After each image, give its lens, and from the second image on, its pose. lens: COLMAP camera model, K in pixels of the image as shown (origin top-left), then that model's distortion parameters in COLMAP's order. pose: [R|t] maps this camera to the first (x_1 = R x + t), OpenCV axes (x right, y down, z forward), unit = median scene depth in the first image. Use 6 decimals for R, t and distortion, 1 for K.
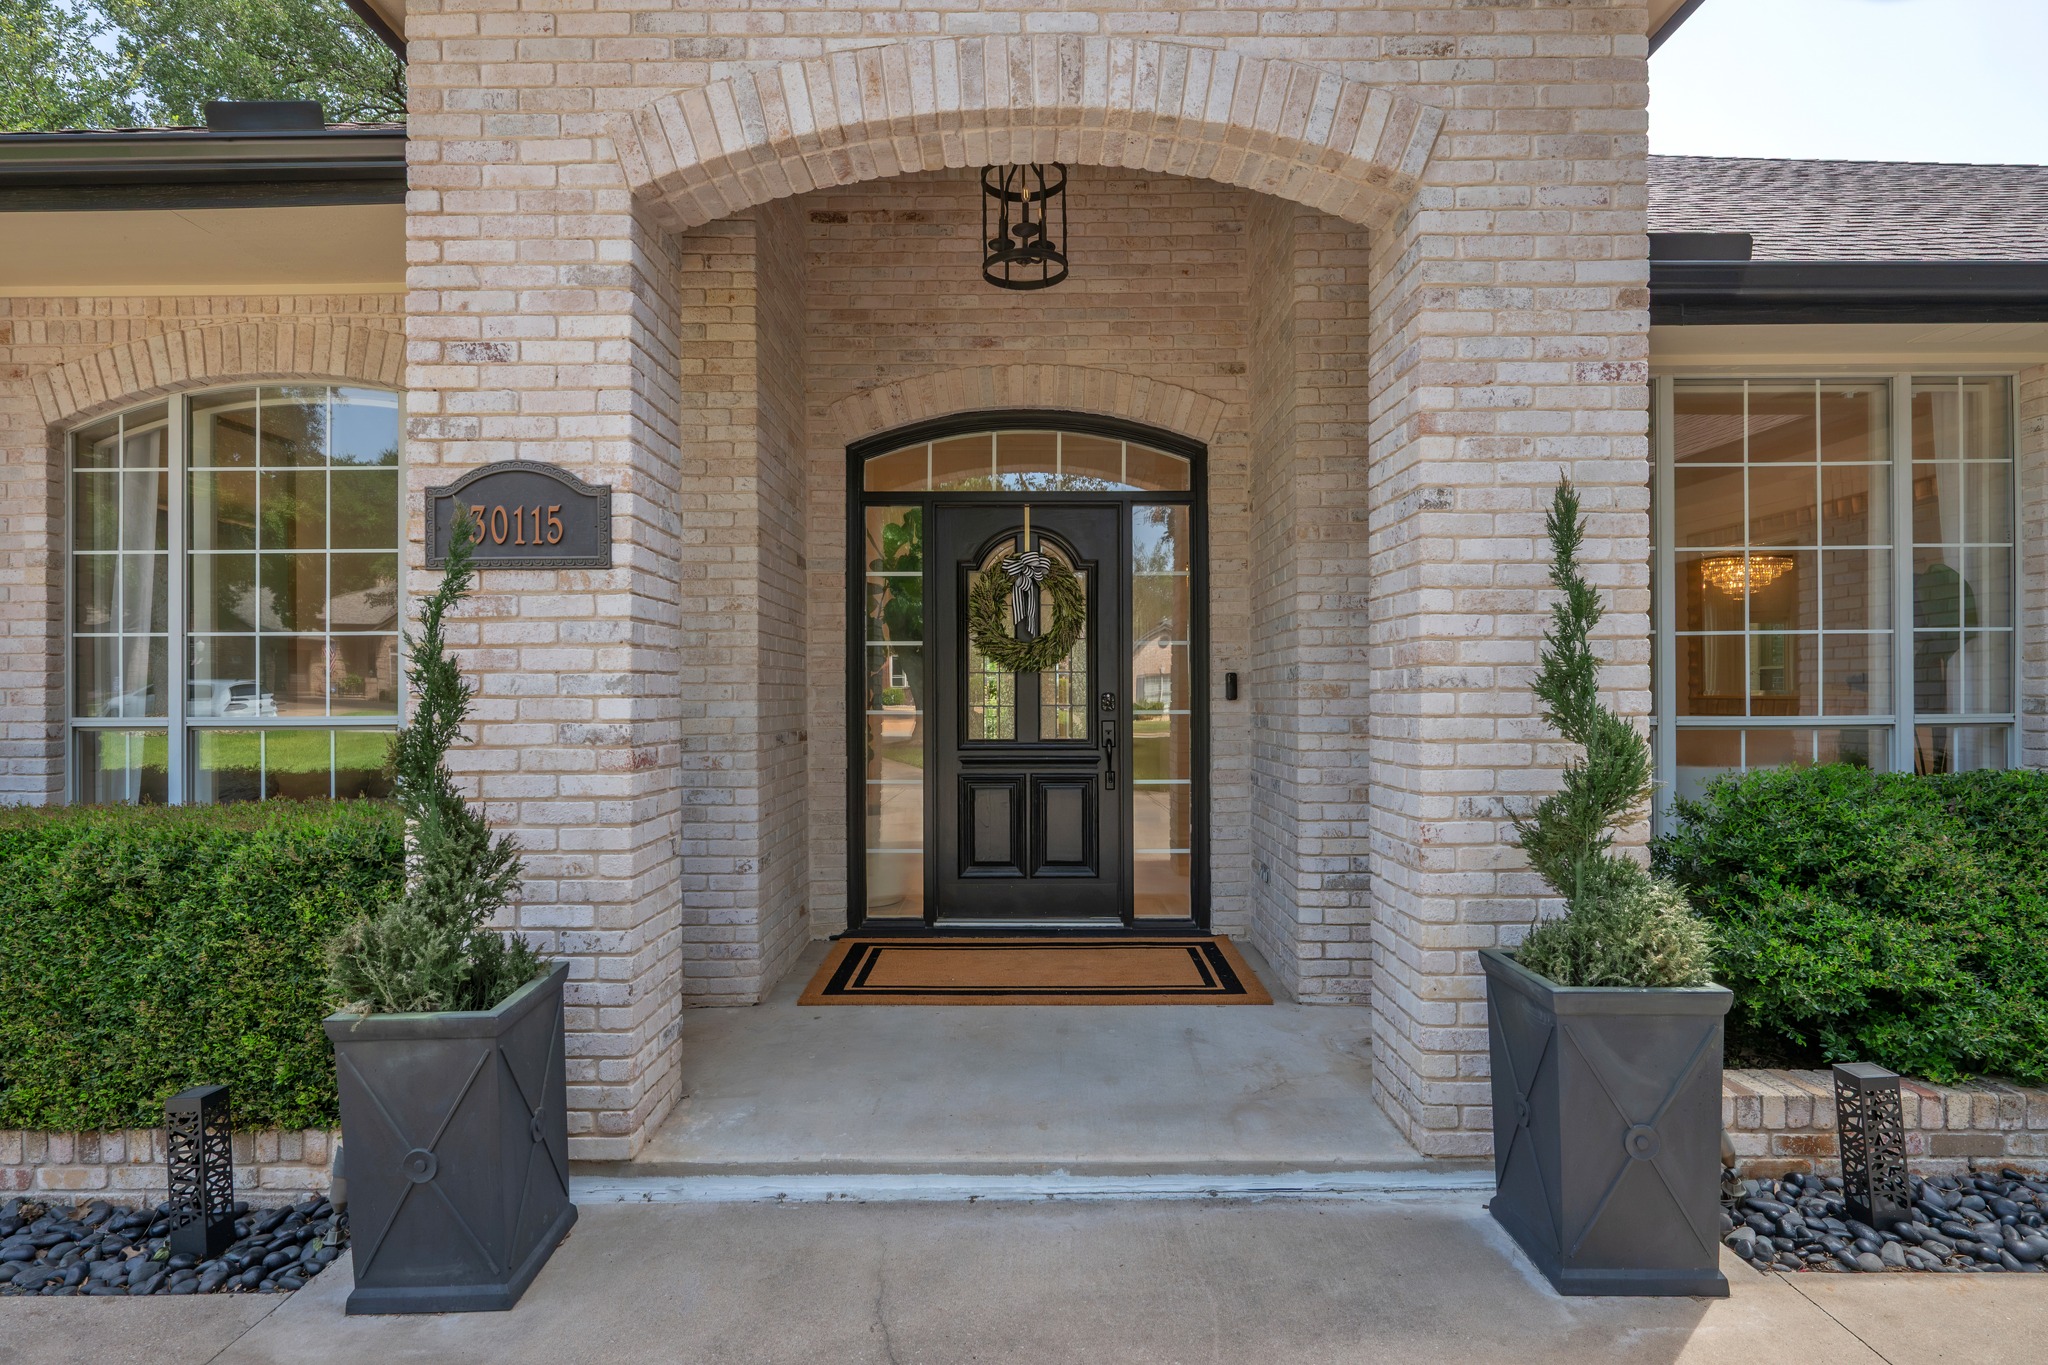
lens RADIAL K [[984.9, 0, 1040.6], [0, 984.9, 686.3], [0, 0, 1]] dist [0.000844, 0.000054]
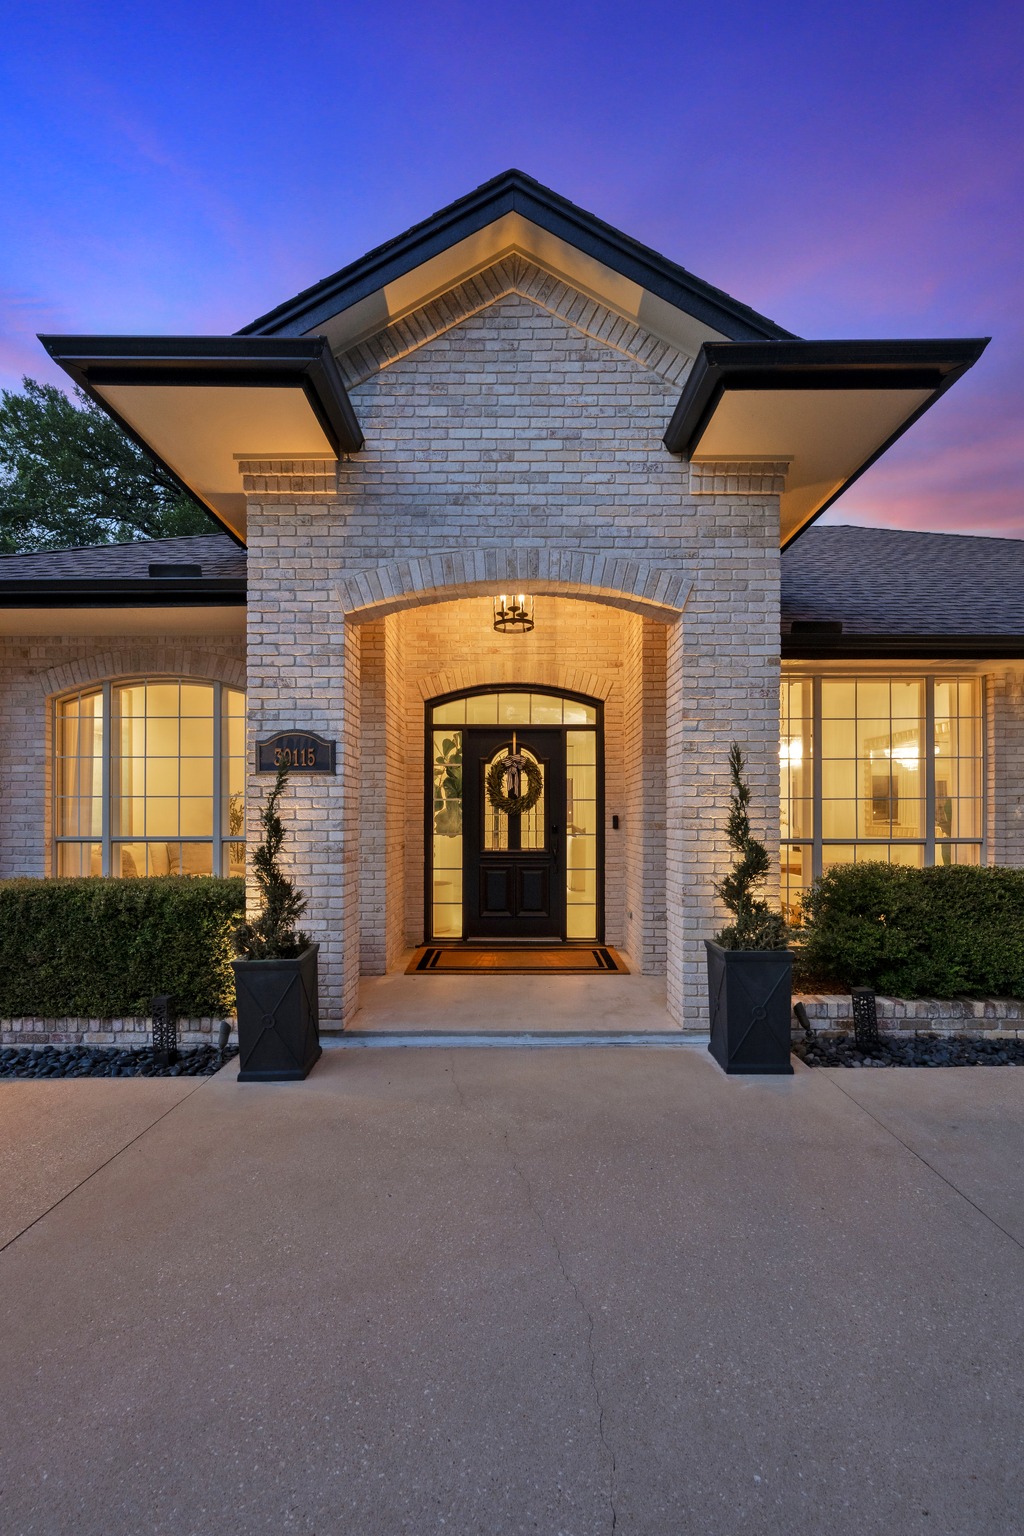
lens RADIAL K [[605.9, 0, 524.0], [0, 605.9, 814.2], [0, 0, 1]] dist [-0.000708, -0.000195]
pose [[0.999993, 0.003449, 0.001452, 0.008689], [-0.003452, 0.999992, 0.002199, -0.033402], [-0.001444, -0.002204, 0.999997, -0.431169]]
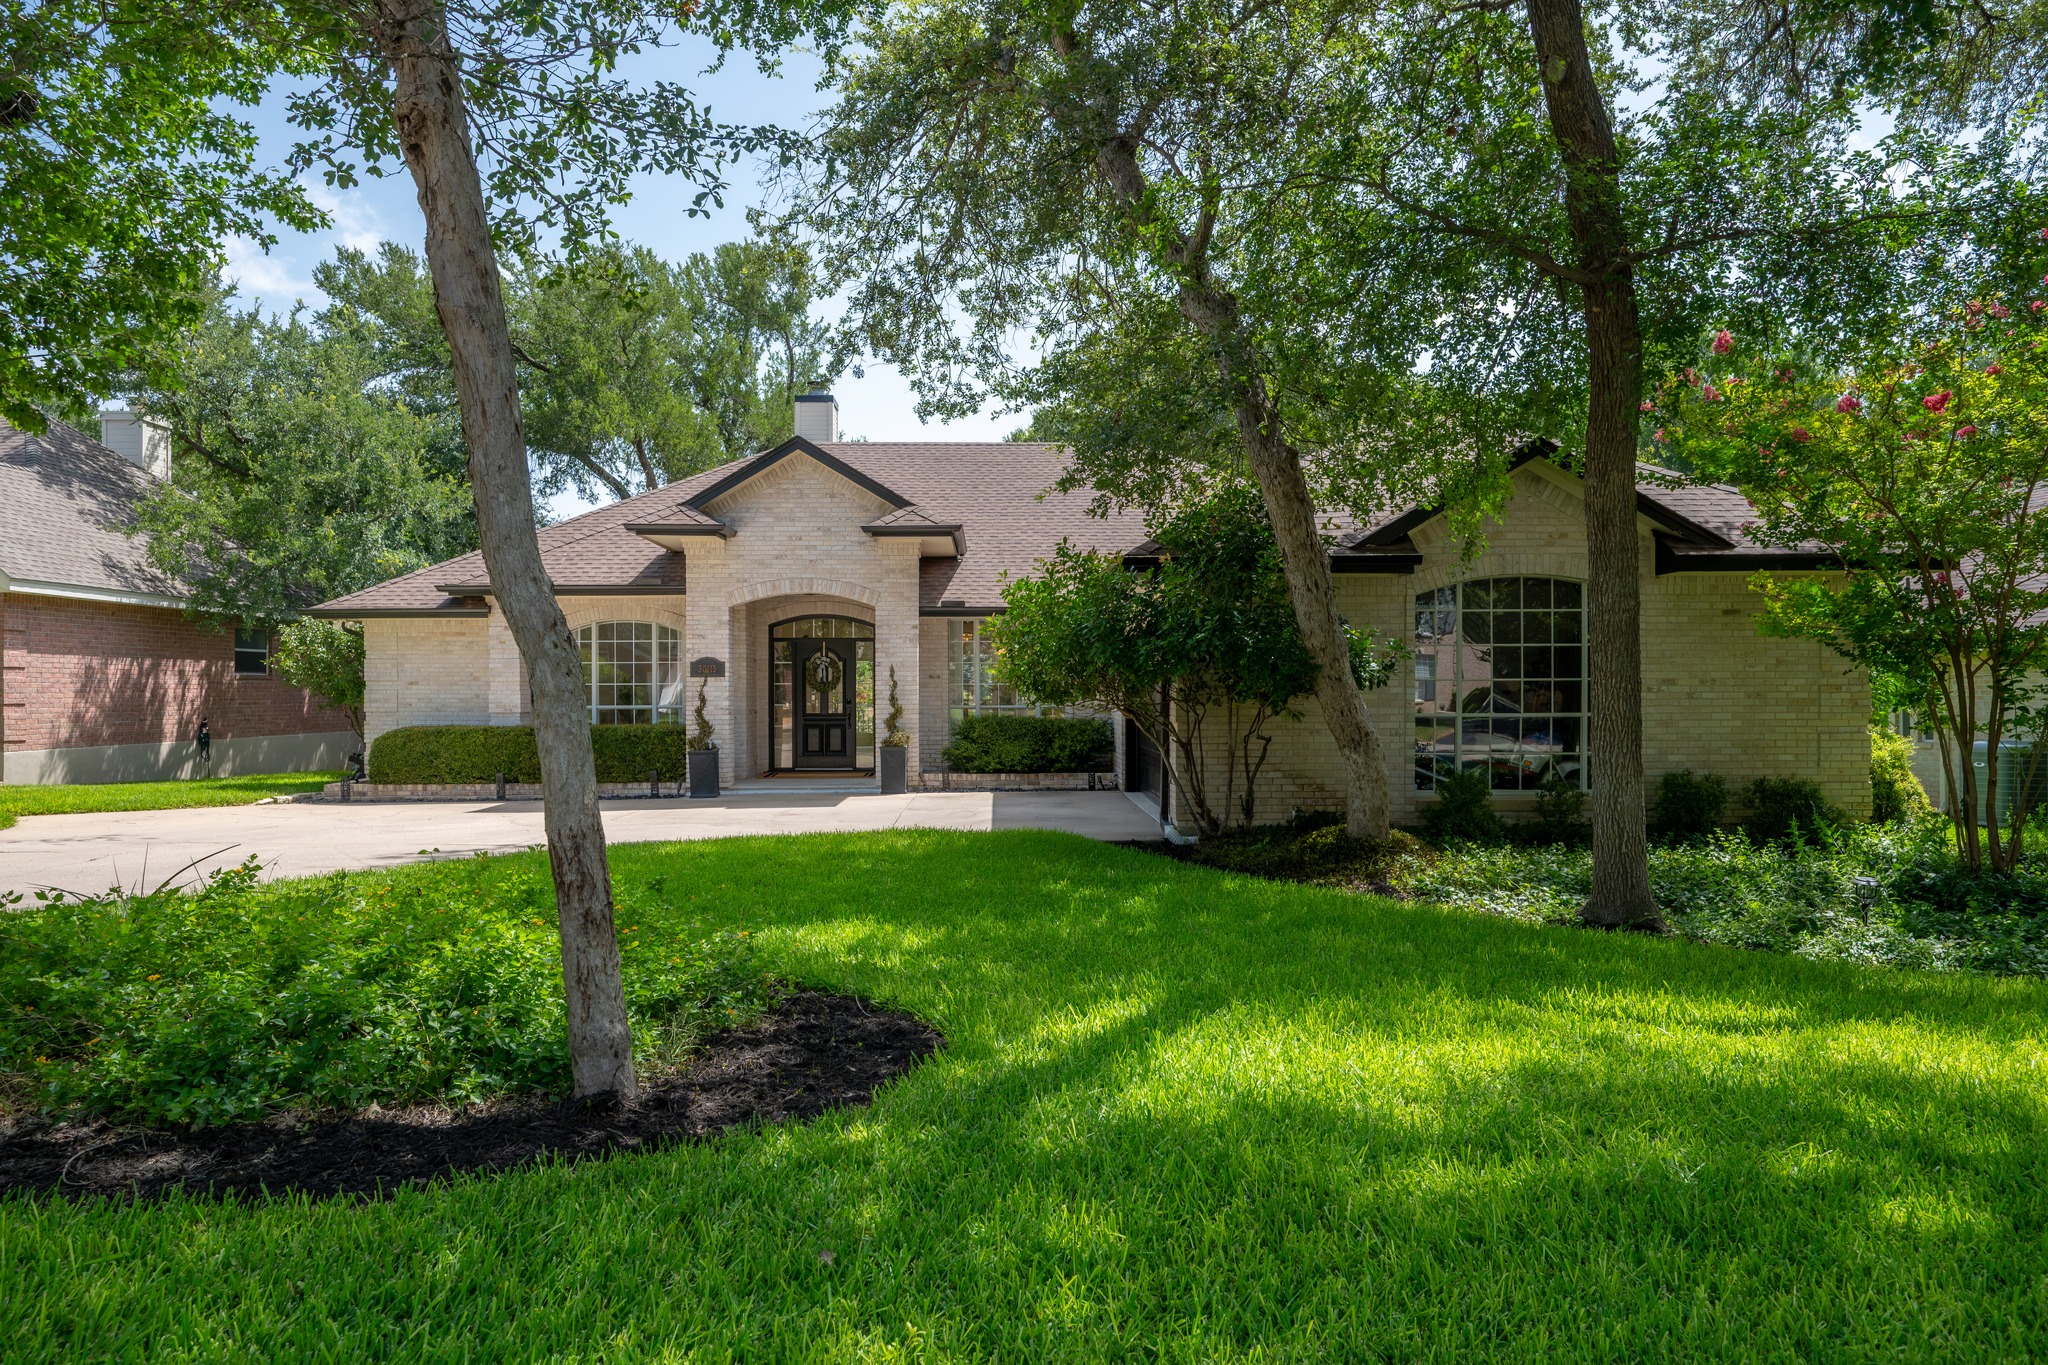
lens RADIAL K [[1130.5, 0, 1024.0], [0, 1130.5, 682.5], [0, 0, 1]] dist [-0.000526, -0.000003]
pose [[0.999552, 0.000988, 0.029912, 1.008920], [-0.001013, 0.999999, 0.000824, -0.097676], [-0.029912, -0.000854, 0.999552, -5.203928]]
